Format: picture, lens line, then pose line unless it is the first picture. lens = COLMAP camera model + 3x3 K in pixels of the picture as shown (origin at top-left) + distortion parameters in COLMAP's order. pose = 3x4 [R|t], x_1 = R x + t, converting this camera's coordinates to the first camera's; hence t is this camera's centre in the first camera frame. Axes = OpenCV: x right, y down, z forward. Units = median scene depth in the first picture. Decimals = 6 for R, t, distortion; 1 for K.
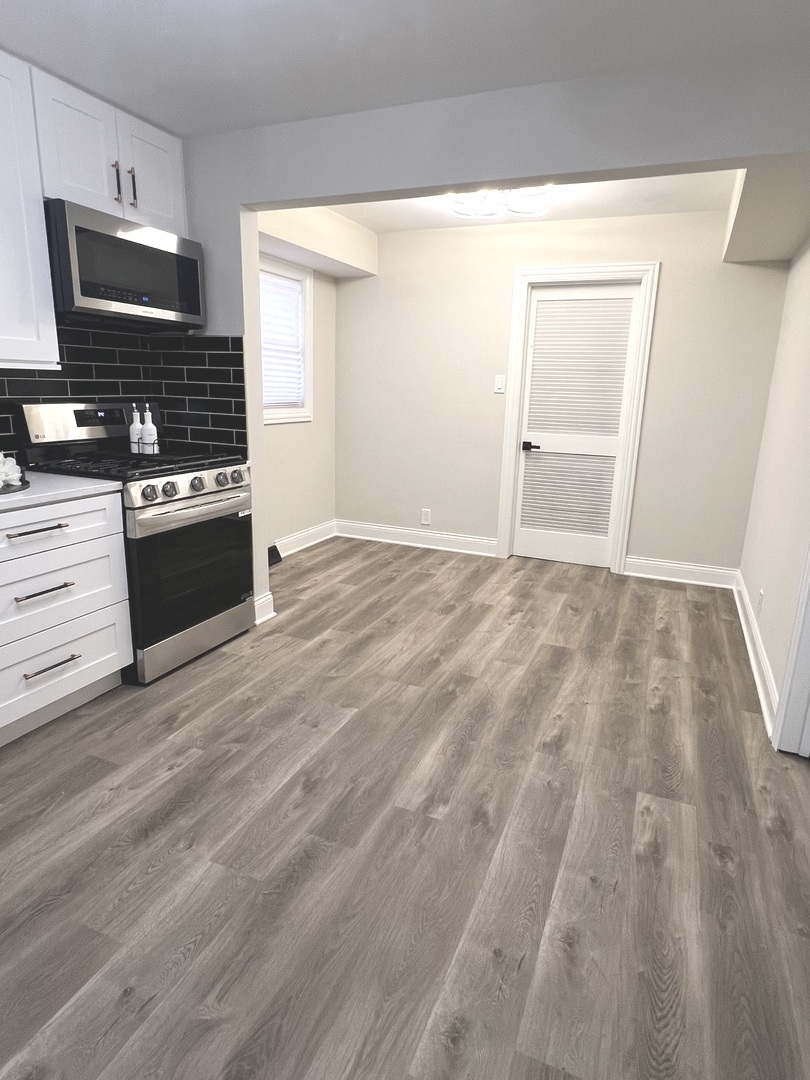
lens RADIAL K [[617.9, 0, 402.4], [0, 617.9, 538.4], [0, 0, 1]] dist [-0.002401, -0.004515]
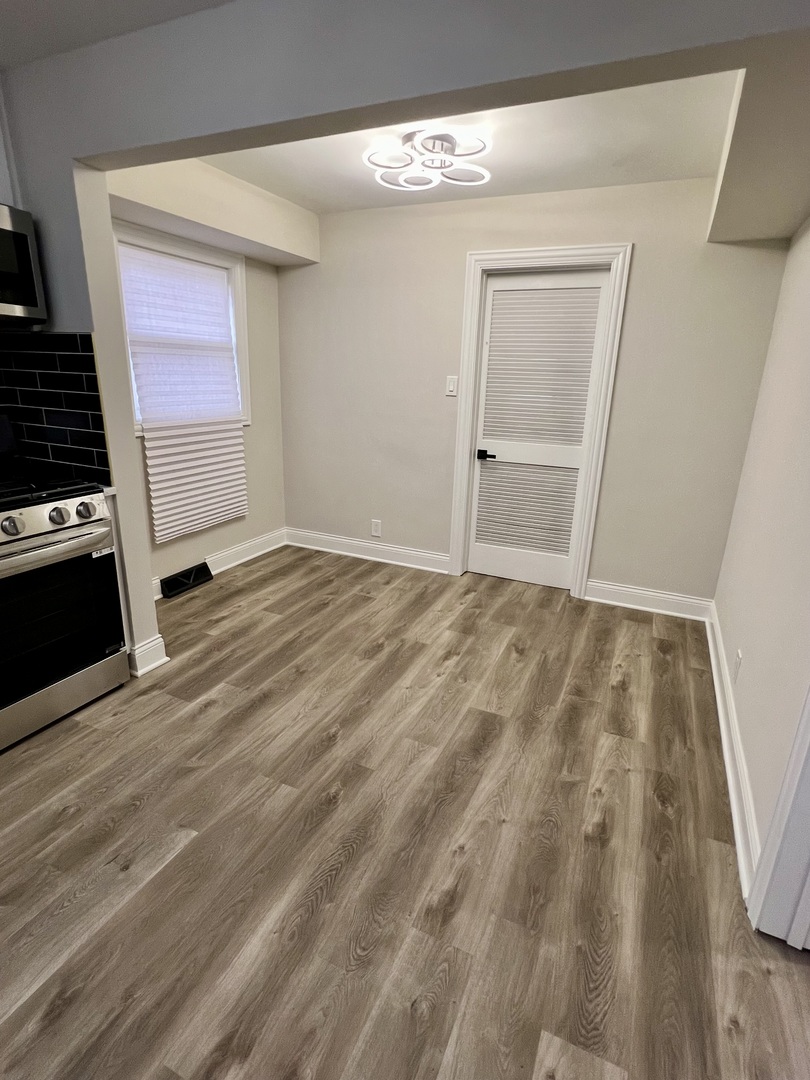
lens RADIAL K [[545.2, 0, 401.5], [0, 545.2, 539.4], [0, 0, 1]] dist [-0.006231, 0.000605]
pose [[0.999651, 0.009714, -0.024557, 0.160189], [-0.008438, 0.998635, 0.051546, -0.100886], [0.025024, -0.051320, 0.998369, 0.294550]]
